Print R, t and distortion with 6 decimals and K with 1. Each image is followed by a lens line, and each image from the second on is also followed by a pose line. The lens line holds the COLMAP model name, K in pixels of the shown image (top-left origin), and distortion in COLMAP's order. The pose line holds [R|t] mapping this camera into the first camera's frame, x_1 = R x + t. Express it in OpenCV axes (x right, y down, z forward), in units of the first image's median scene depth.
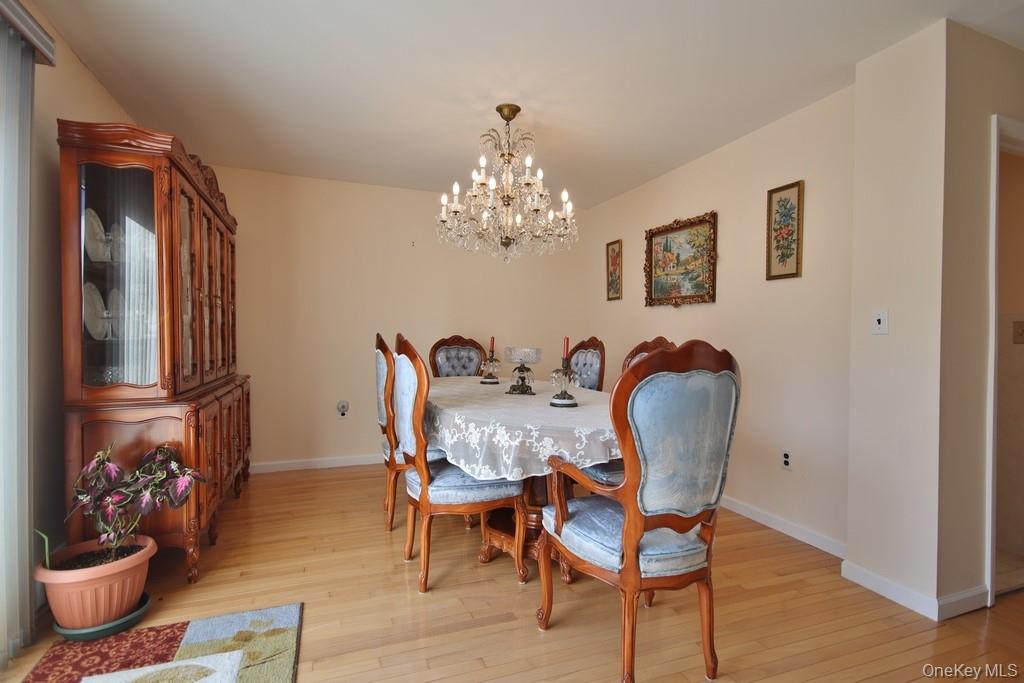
lens RADIAL K [[503.9, 0, 512.2], [0, 503.9, 341.9], [0, 0, 1]] dist [-0.004557, -0.000393]
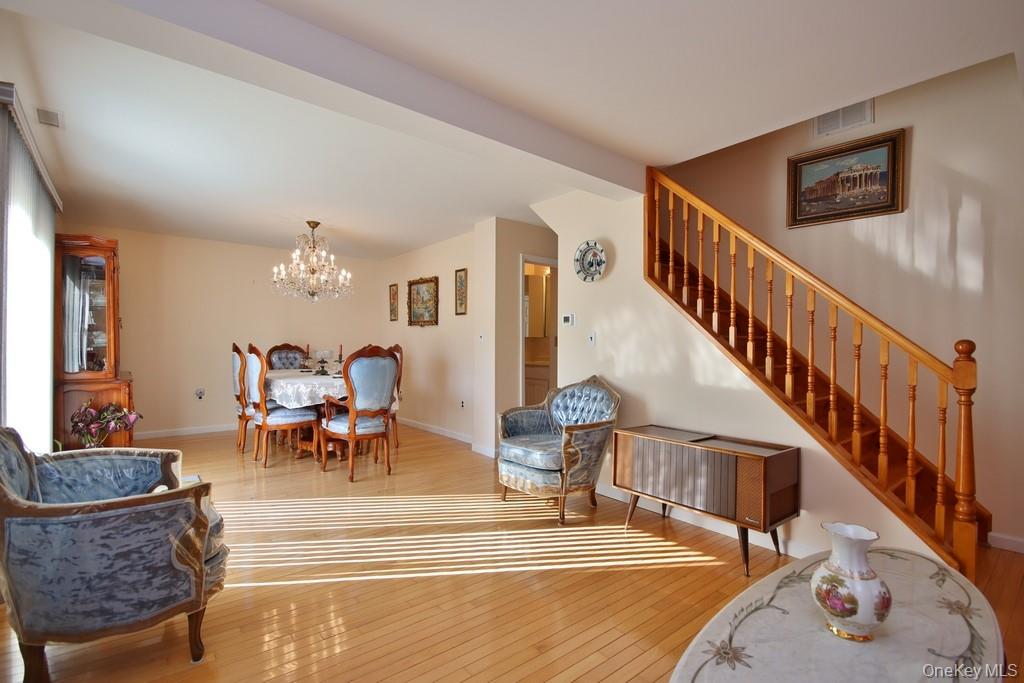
lens RADIAL K [[476.0, 0, 509.9], [0, 476.0, 342.1], [0, 0, 1]] dist [0.004818, 0.000730]
pose [[0.951422, -0.004078, 0.307863, 0.140059], [0.007372, 0.999927, -0.009539, 0.003603], [-0.307802, 0.011345, 0.951383, -0.902219]]
